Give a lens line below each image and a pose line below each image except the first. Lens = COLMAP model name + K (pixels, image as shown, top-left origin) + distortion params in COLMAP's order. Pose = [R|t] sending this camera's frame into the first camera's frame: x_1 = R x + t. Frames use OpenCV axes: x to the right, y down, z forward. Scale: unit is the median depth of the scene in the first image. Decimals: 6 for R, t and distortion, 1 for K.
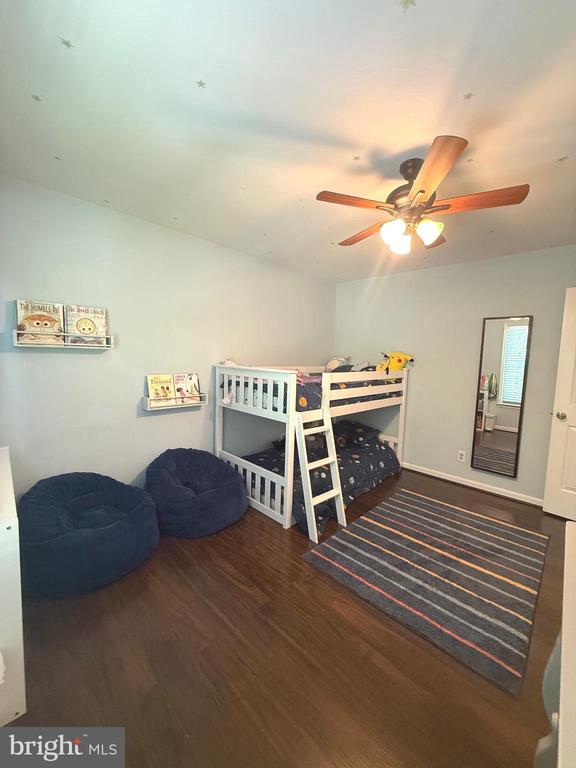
lens RADIAL K [[304.1, 0, 286.2], [0, 304.1, 382.1], [0, 0, 1]] dist [-0.001556, -0.000962]
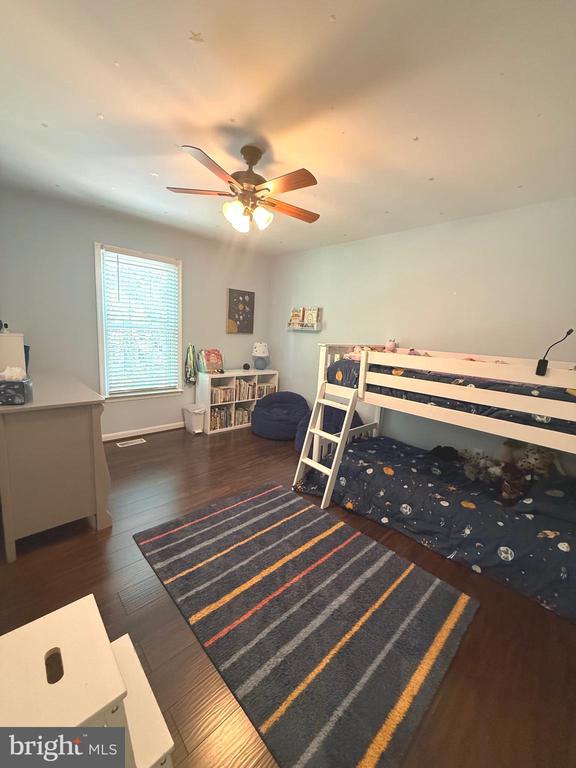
lens RADIAL K [[304.1, 0, 286.2], [0, 304.1, 385.5], [0, 0, 1]] dist [-0.001556, -0.000962]
pose [[-0.043299, 0.141704, -0.988962, 1.084043], [-0.144868, 0.978537, 0.146553, -0.028736], [0.988503, 0.149614, -0.021841, 0.845971]]
